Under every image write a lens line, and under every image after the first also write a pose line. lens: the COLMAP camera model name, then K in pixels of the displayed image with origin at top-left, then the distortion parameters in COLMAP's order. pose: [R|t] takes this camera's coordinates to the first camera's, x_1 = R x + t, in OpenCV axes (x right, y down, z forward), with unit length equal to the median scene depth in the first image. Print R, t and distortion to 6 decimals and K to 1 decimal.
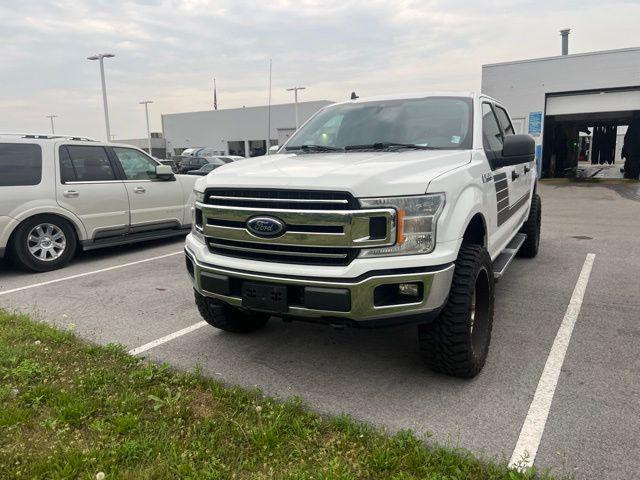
lens RADIAL K [[469.0, 0, 320.0], [0, 469.0, 240.0], [0, 0, 1]] dist [0.074744, -0.094466]
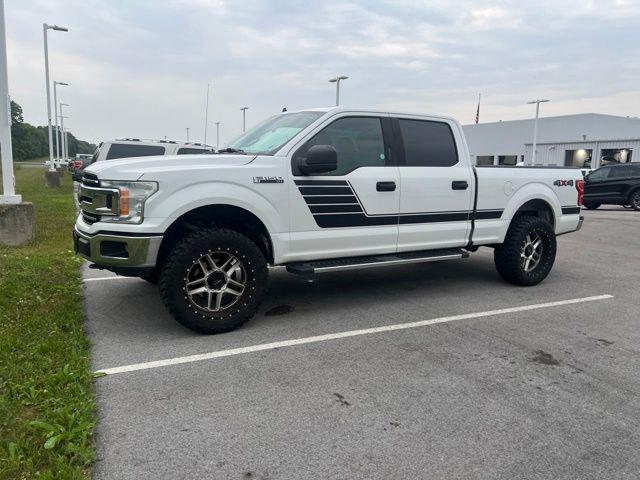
lens RADIAL K [[461.9, 0, 320.0], [0, 461.9, 240.0], [0, 0, 1]] dist [0.073773, -0.086996]
pose [[0.861495, 0.126669, -0.491712, 1.154957], [-0.139011, 0.990224, 0.011539, -0.013353], [0.488367, 0.058413, 0.870681, 0.063363]]
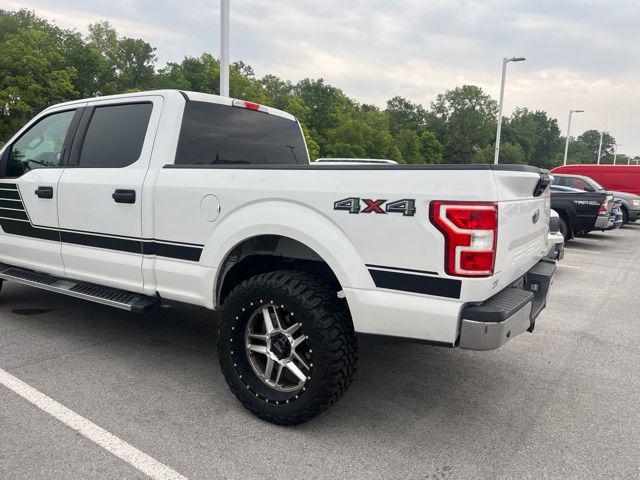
lens RADIAL K [[469.0, 0, 320.0], [0, 469.0, 240.0], [0, 0, 1]] dist [0.074744, -0.094466]
pose [[-0.047505, 0.140214, -0.988981, 1.803868], [-0.210047, 0.966558, 0.147124, -0.408465], [0.976536, 0.214722, -0.016465, 2.192781]]
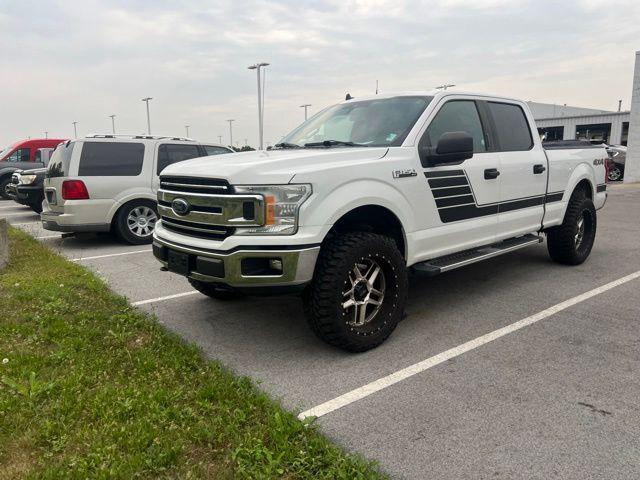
lens RADIAL K [[469.0, 0, 320.0], [0, 469.0, 240.0], [0, 0, 1]] dist [0.074744, -0.094466]
pose [[0.946452, 0.063041, -0.316631, 0.565751], [-0.062681, 0.997969, 0.011334, 0.020138], [0.316702, 0.009120, 0.948481, -0.071330]]
